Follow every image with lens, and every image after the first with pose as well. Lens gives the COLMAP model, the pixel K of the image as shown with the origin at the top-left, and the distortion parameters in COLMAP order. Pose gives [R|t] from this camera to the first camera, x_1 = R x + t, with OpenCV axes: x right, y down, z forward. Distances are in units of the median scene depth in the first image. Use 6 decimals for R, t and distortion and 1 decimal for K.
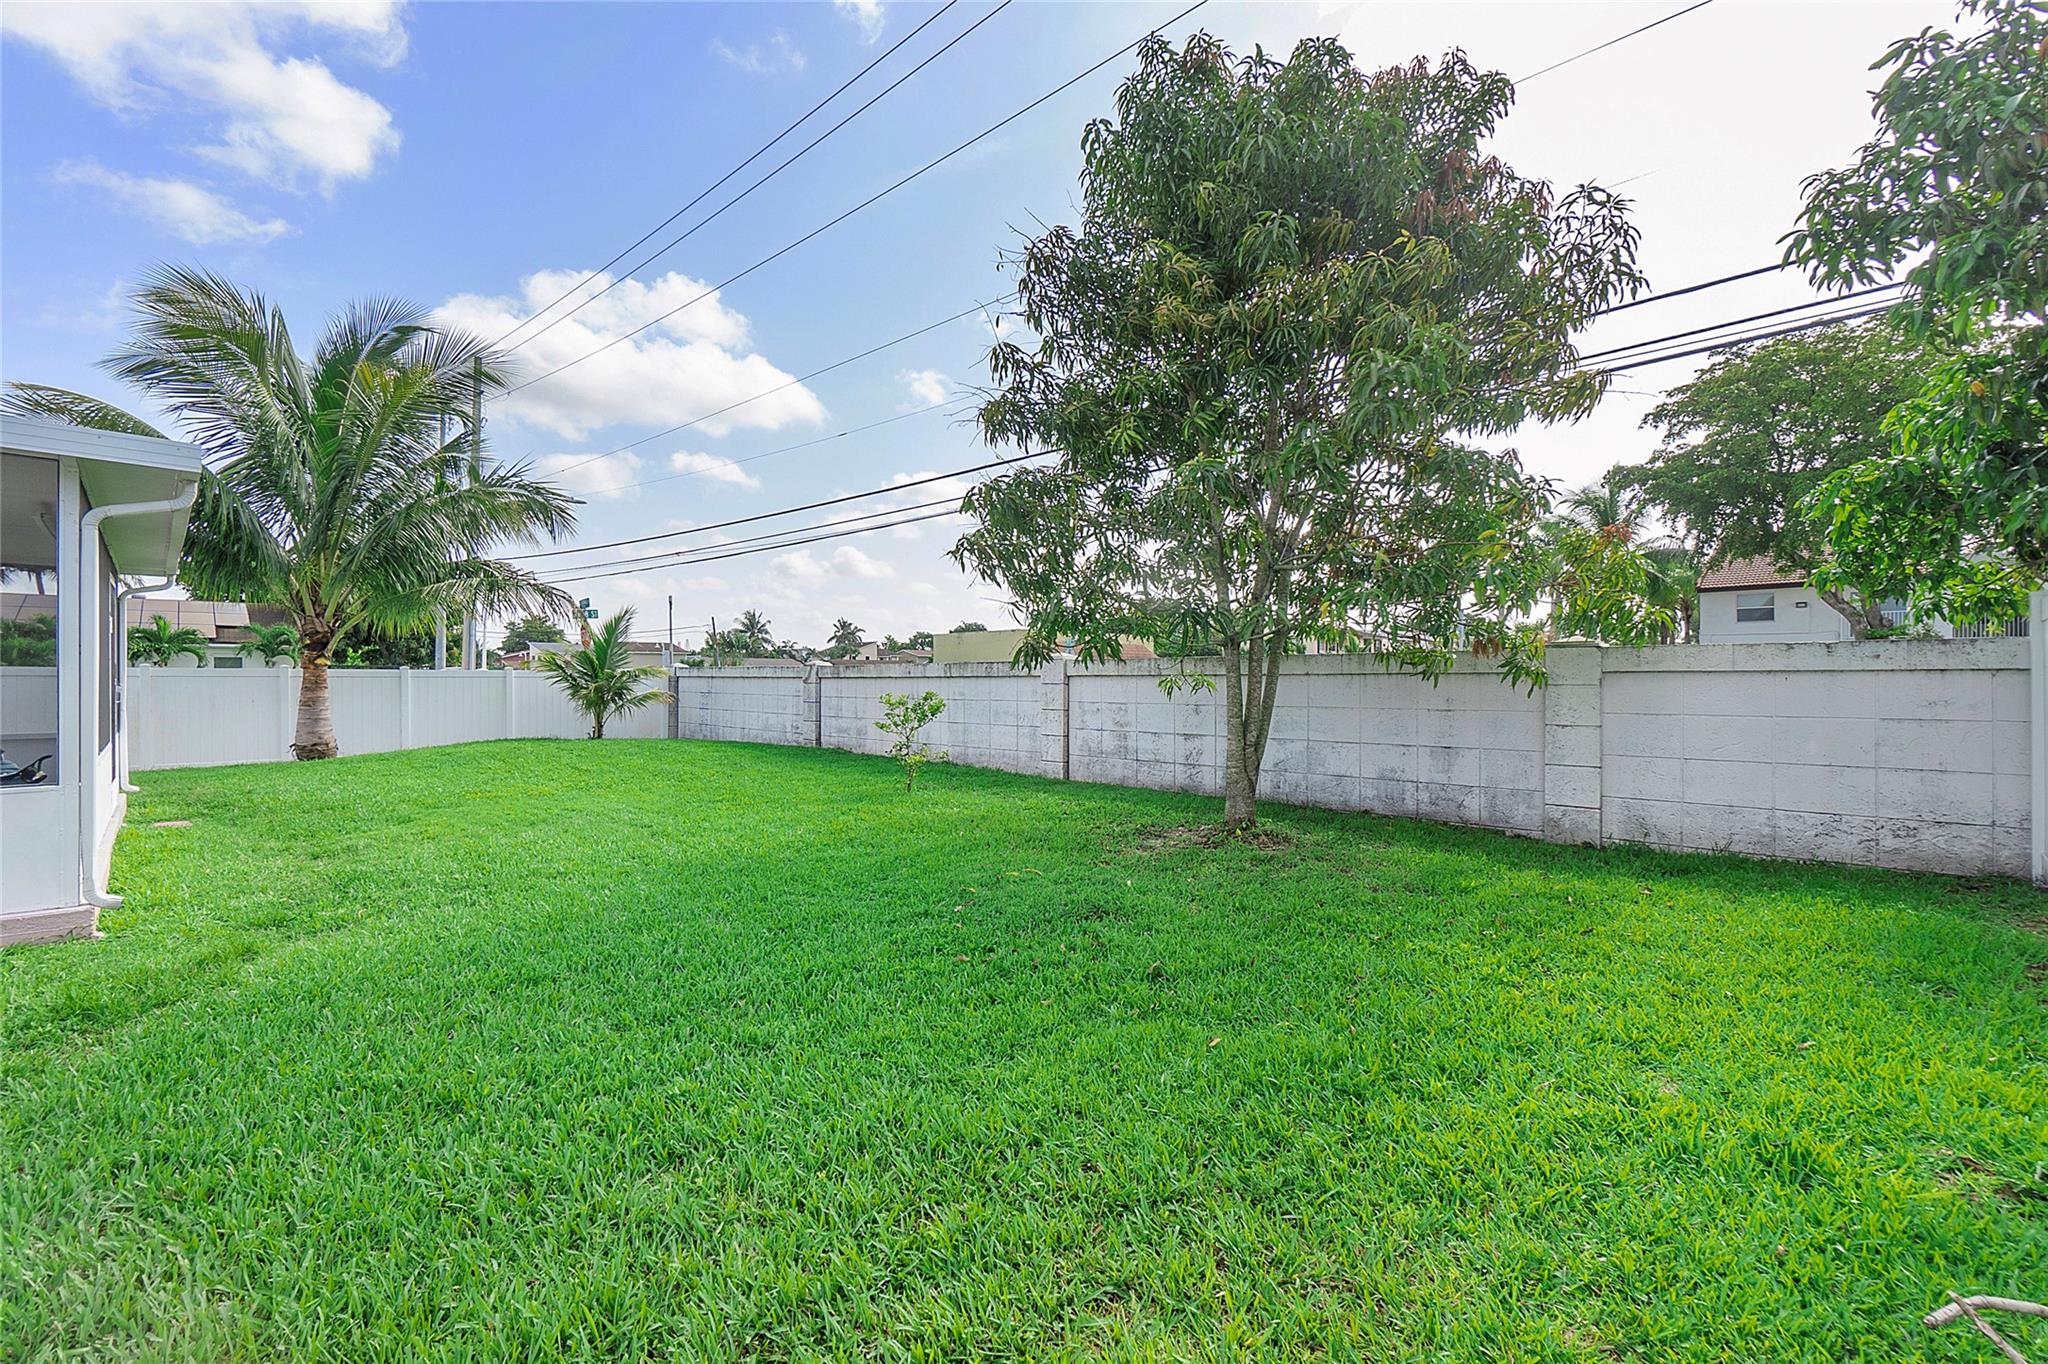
lens RADIAL K [[890.6, 0, 1021.6], [0, 890.6, 674.0], [0, 0, 1]] dist [-0.008295, 0.000185]
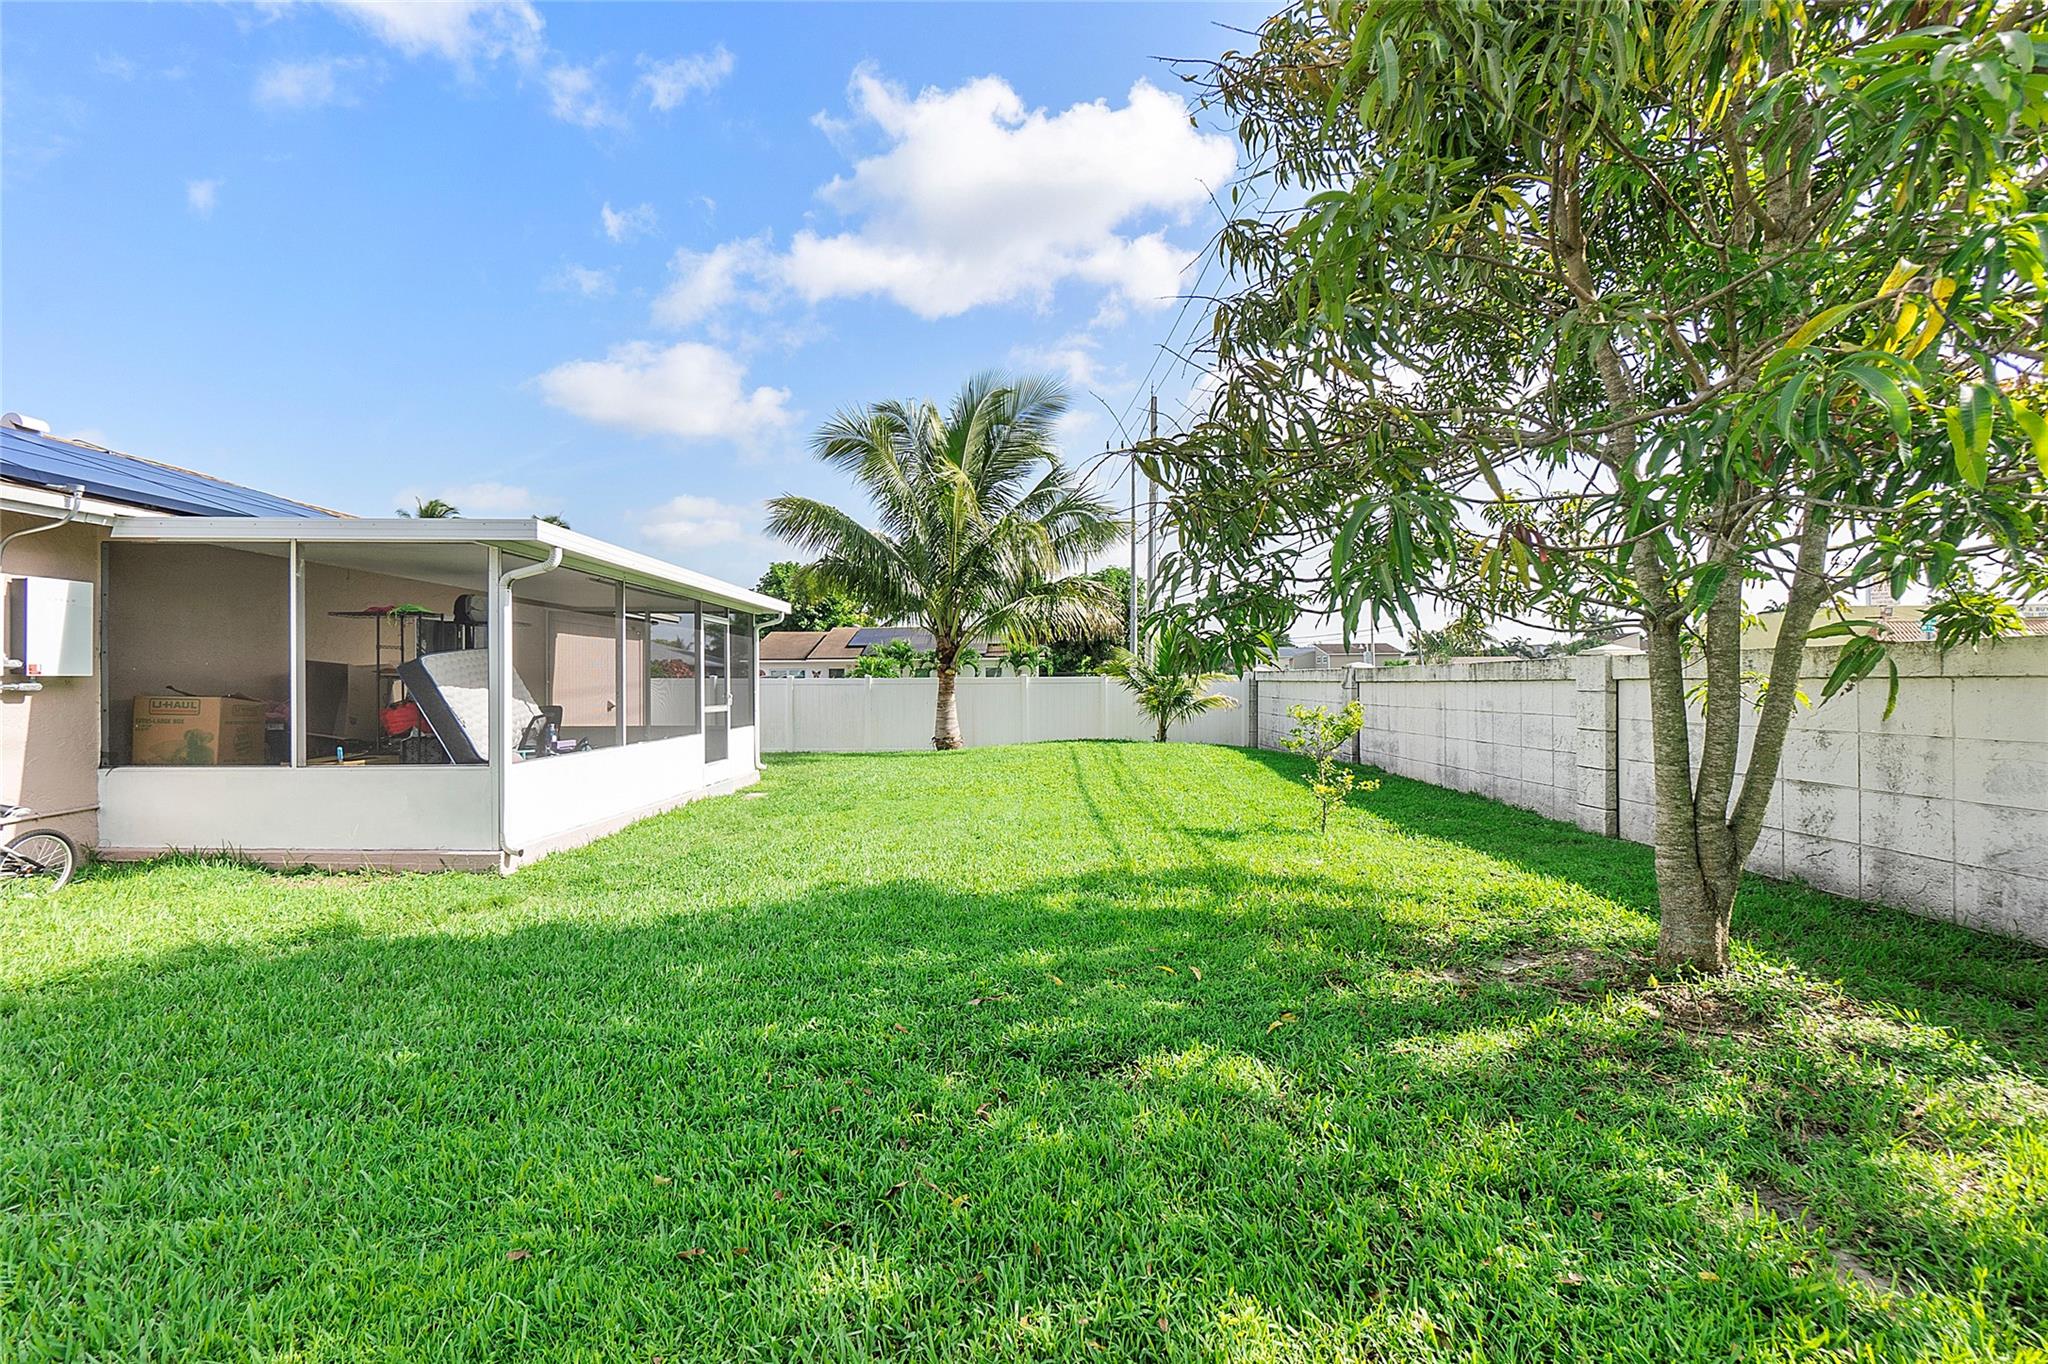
lens RADIAL K [[890.6, 0, 1021.6], [0, 890.6, 674.0], [0, 0, 1]] dist [-0.008295, 0.000185]
pose [[0.707360, -0.011619, -0.706758, 0.178339], [0.010697, 0.999926, -0.005733, -0.002826], [0.706773, -0.003505, 0.707432, 0.188093]]
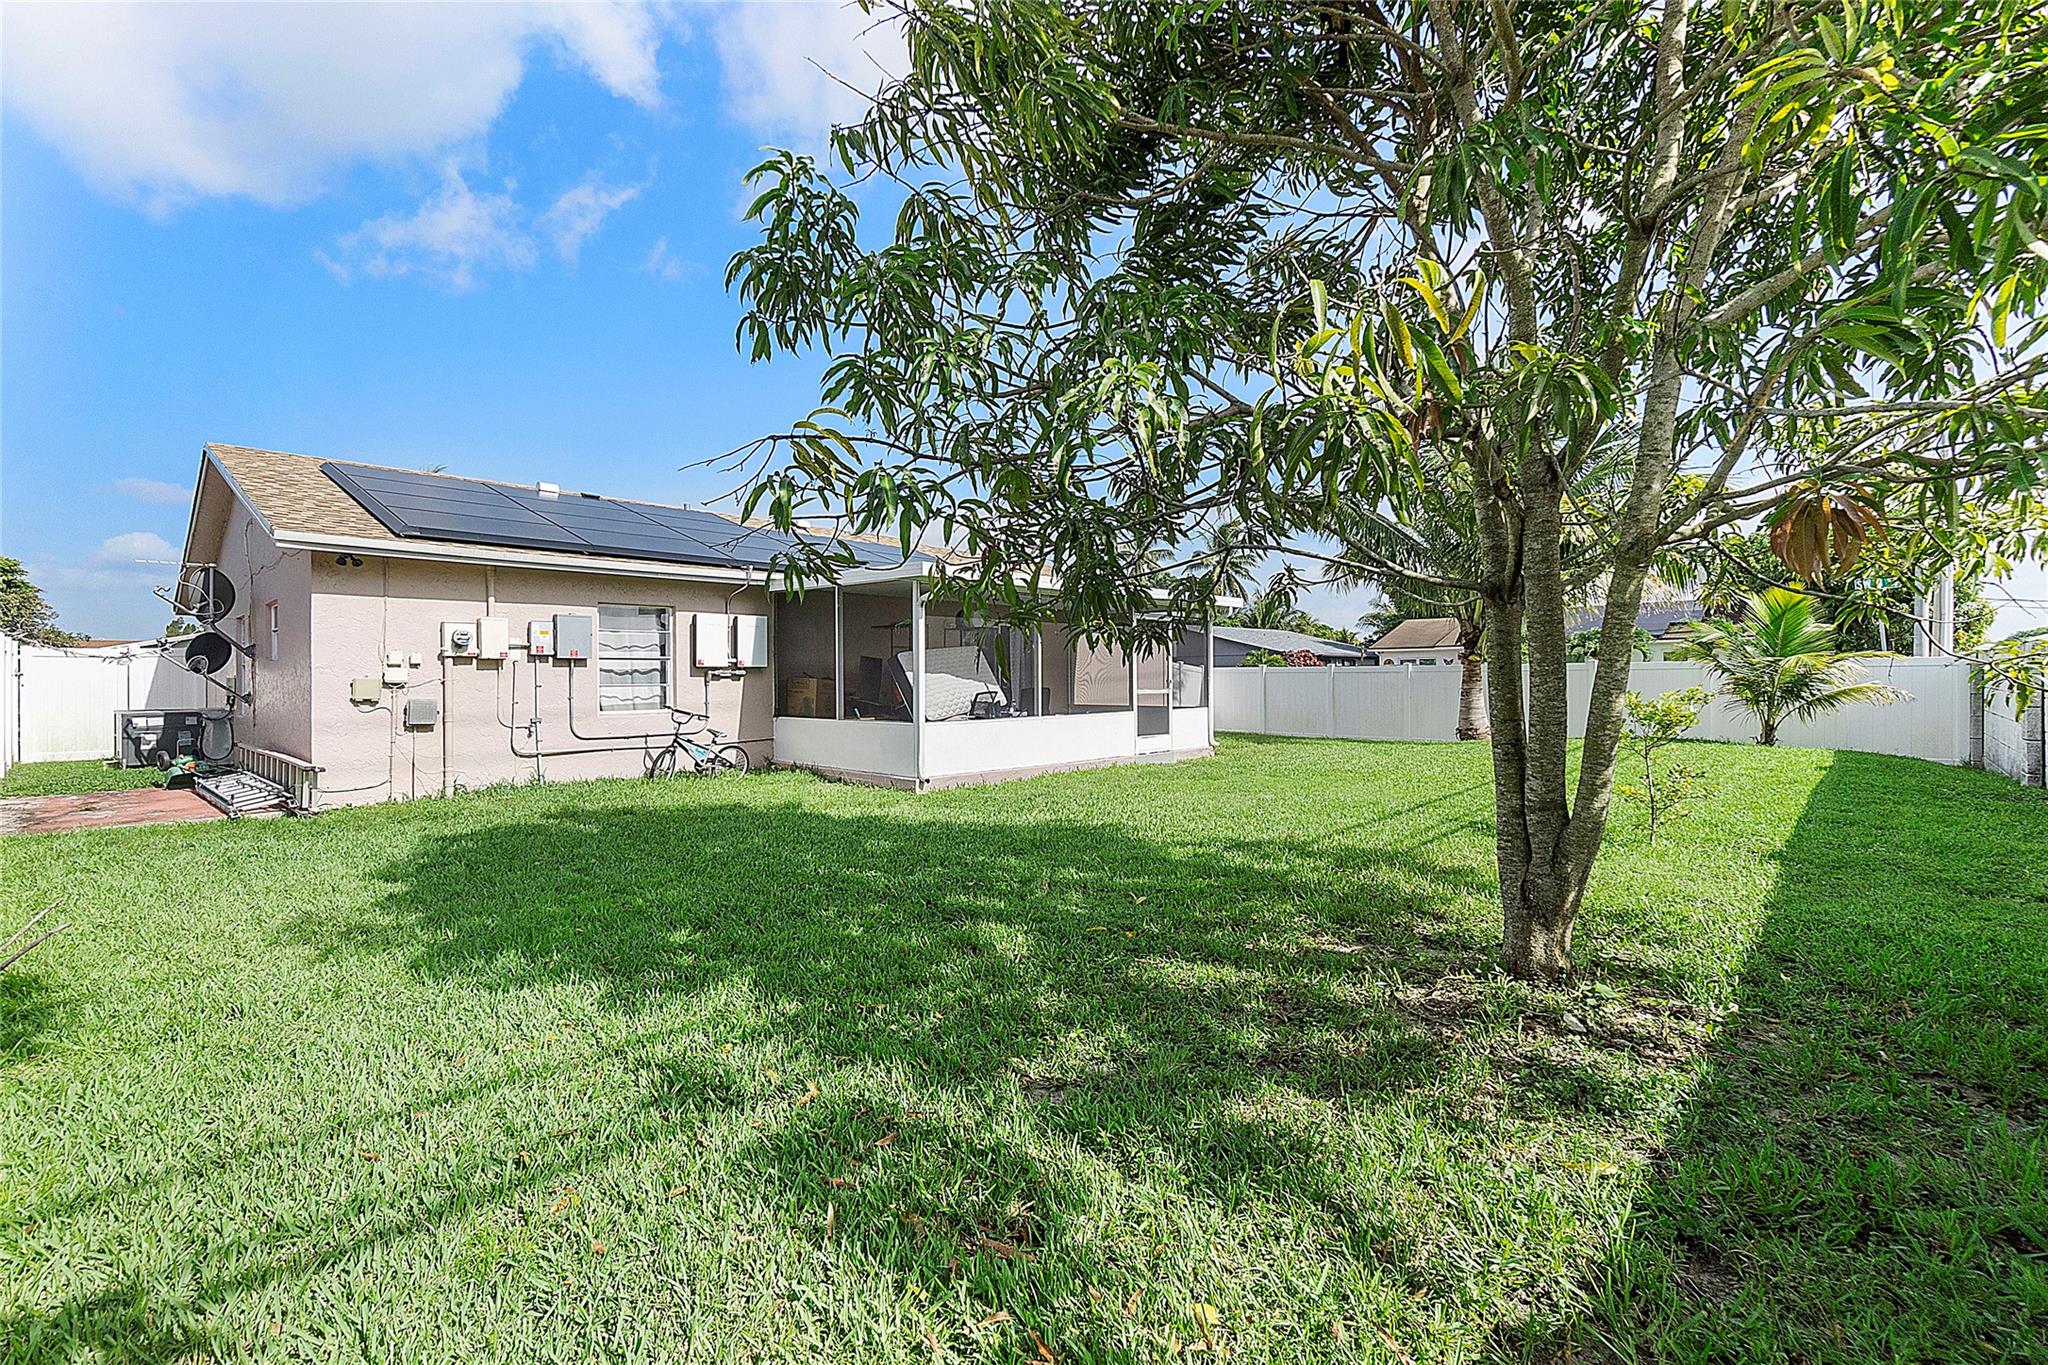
lens RADIAL K [[890.6, 0, 1021.6], [0, 890.6, 674.5], [0, 0, 1]] dist [-0.008295, 0.000185]
pose [[0.047309, -0.000650, -0.998880, 0.364468], [0.011794, 0.999930, -0.000092, 0.000774], [0.998811, -0.011776, 0.047314, 0.361045]]
